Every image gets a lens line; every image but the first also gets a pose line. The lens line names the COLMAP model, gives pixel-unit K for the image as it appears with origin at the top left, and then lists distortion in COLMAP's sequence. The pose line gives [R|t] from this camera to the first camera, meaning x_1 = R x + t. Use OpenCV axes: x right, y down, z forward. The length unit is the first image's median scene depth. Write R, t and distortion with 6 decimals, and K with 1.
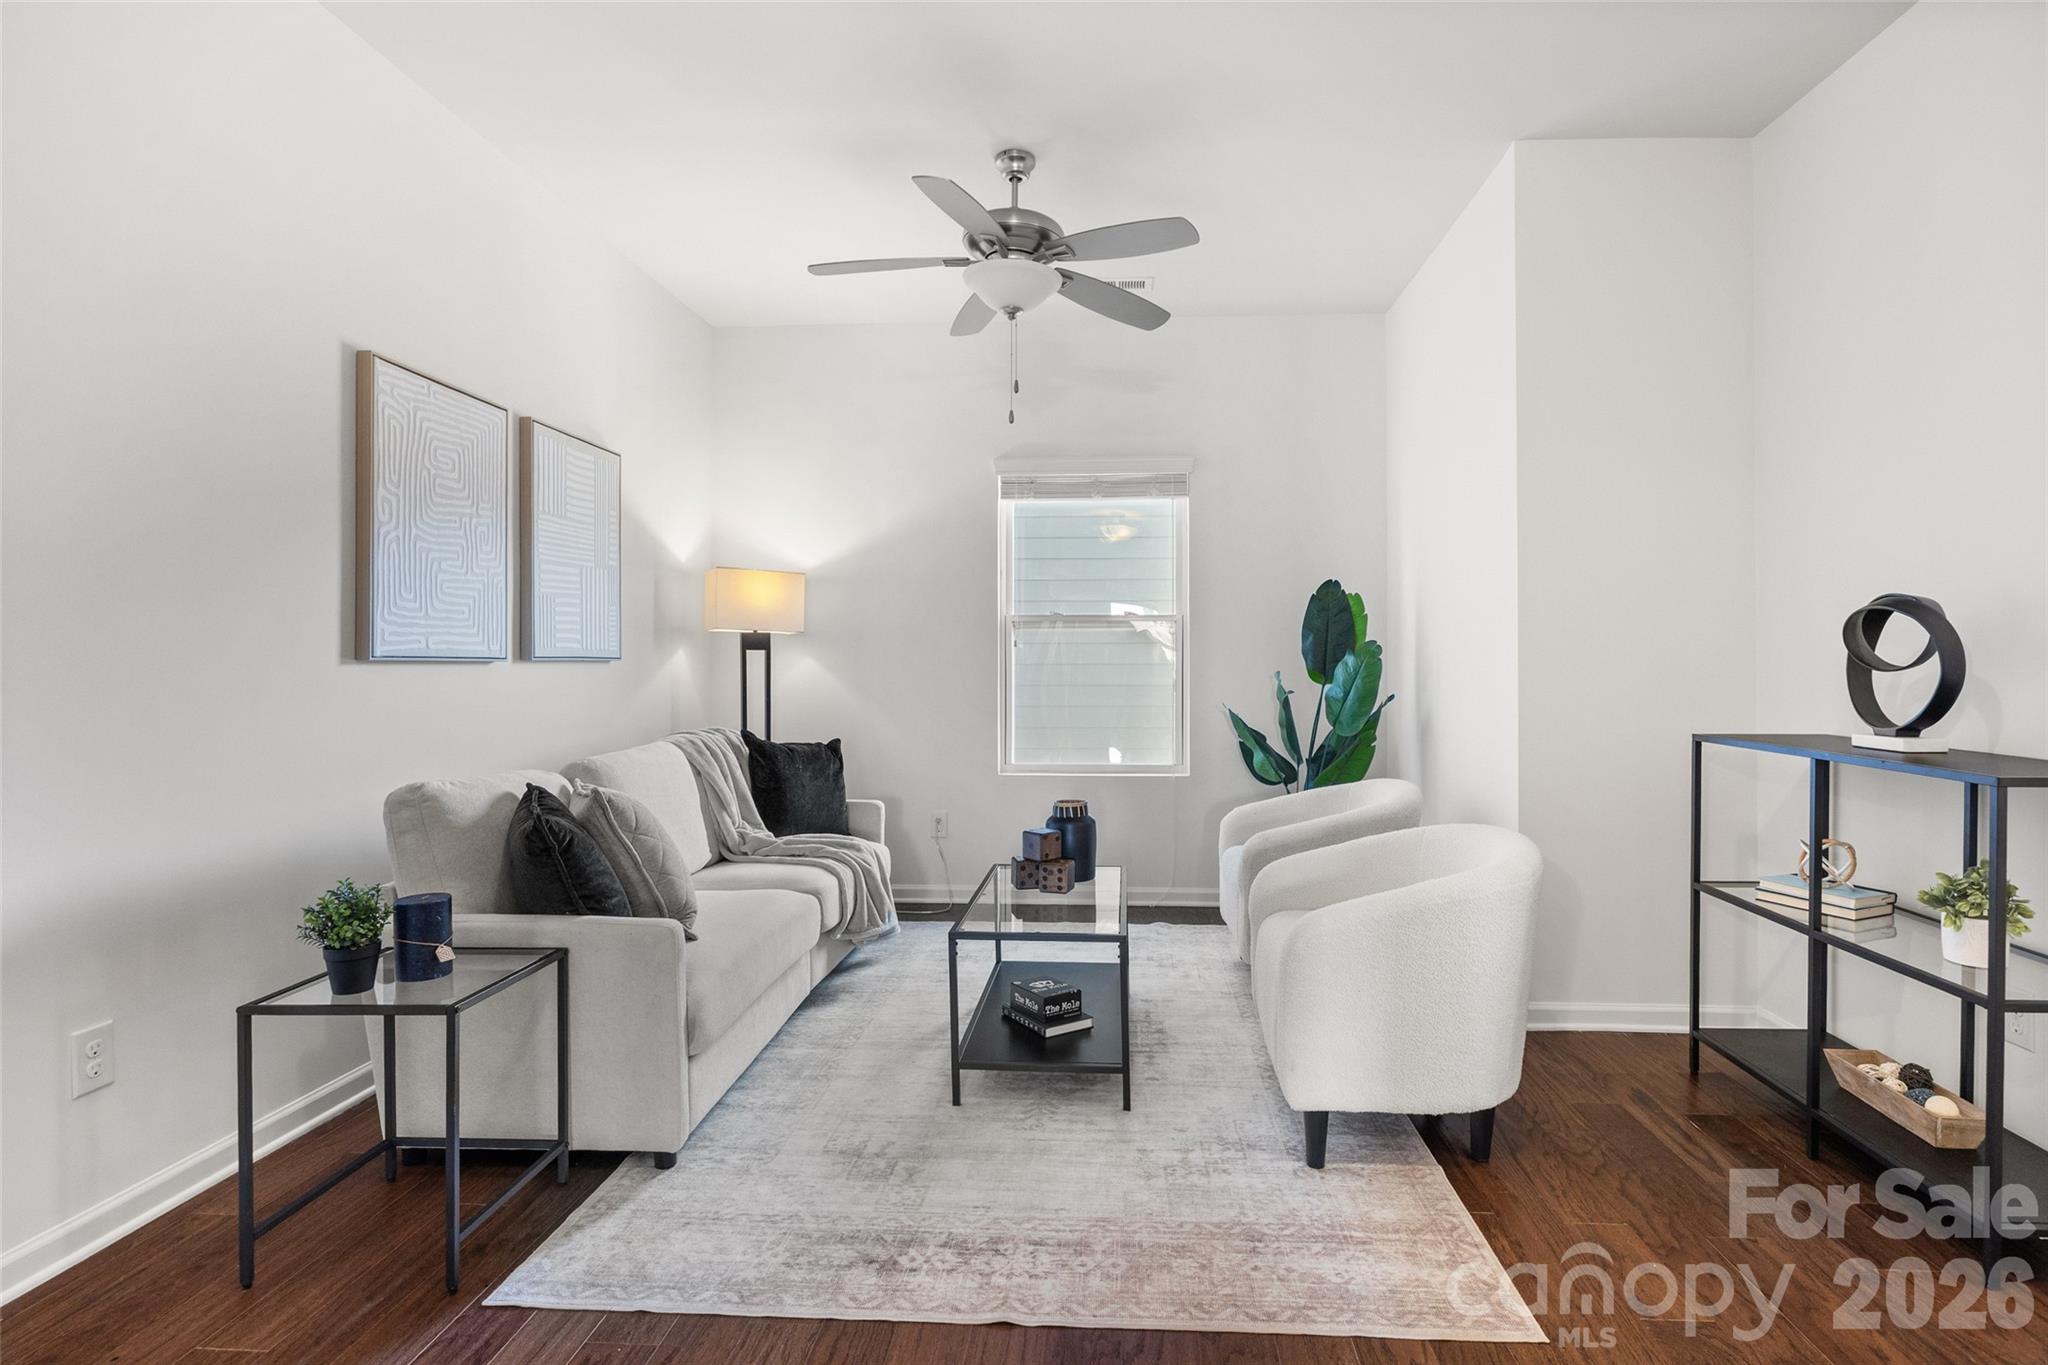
lens RADIAL K [[1022.0, 0, 1033.2], [0, 1022.0, 671.1], [0, 0, 1]] dist [0.002027, 0.000842]
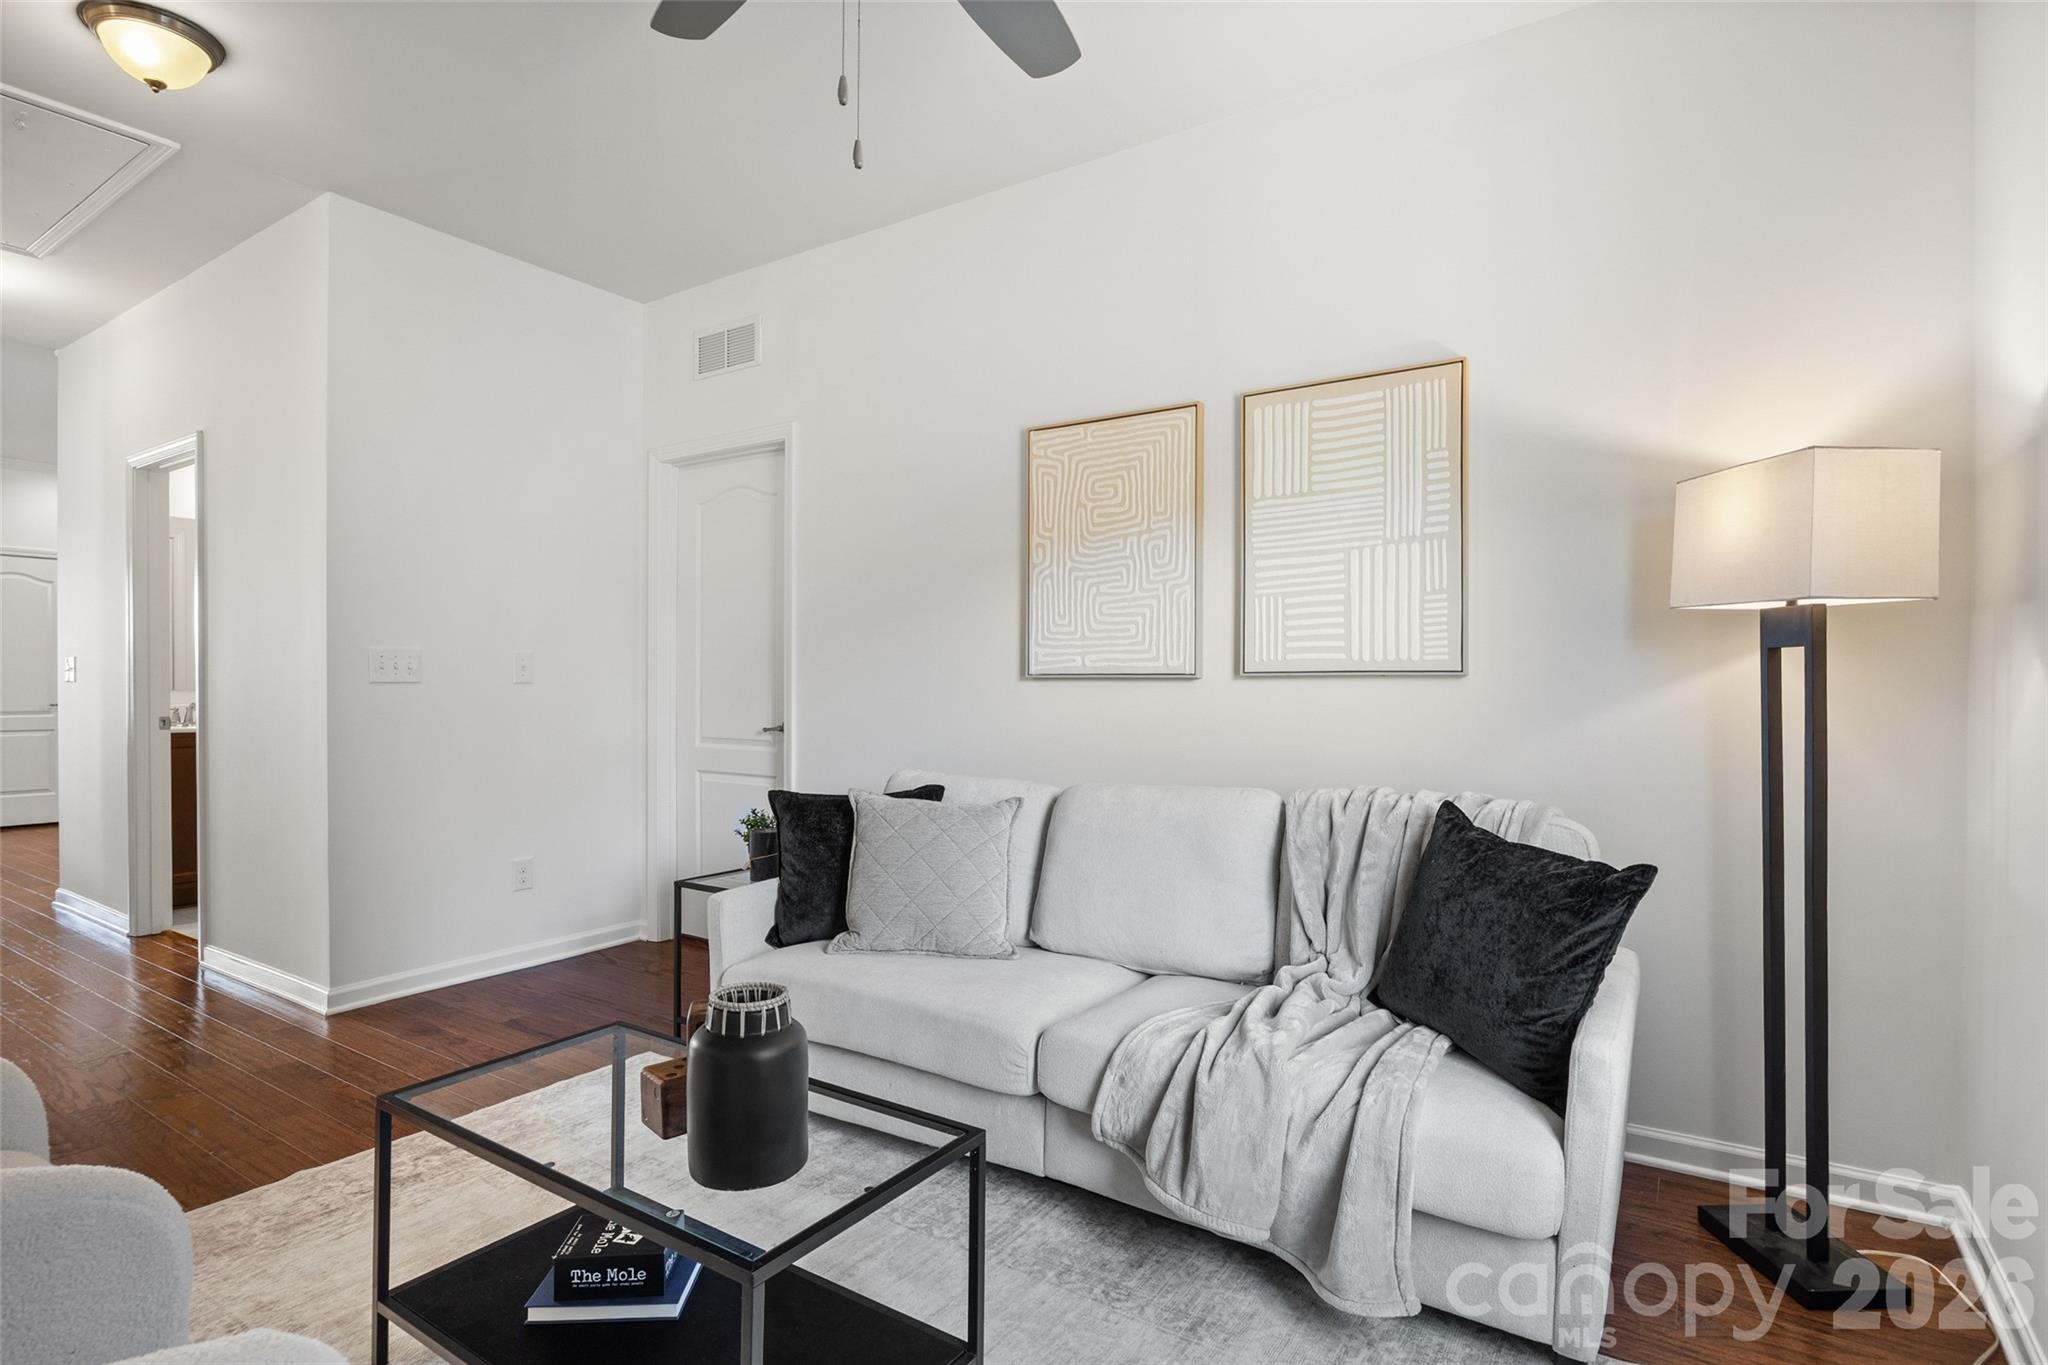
lens RADIAL K [[1022.0, 0, 1032.7], [0, 1022.0, 695.3], [0, 0, 1]] dist [0.002027, 0.000842]
pose [[-0.472009, 0.007775, -0.881560, 0.418263], [-0.008858, 0.999869, 0.013561, -0.005480], [0.881549, 0.014210, -0.471878, 1.493106]]
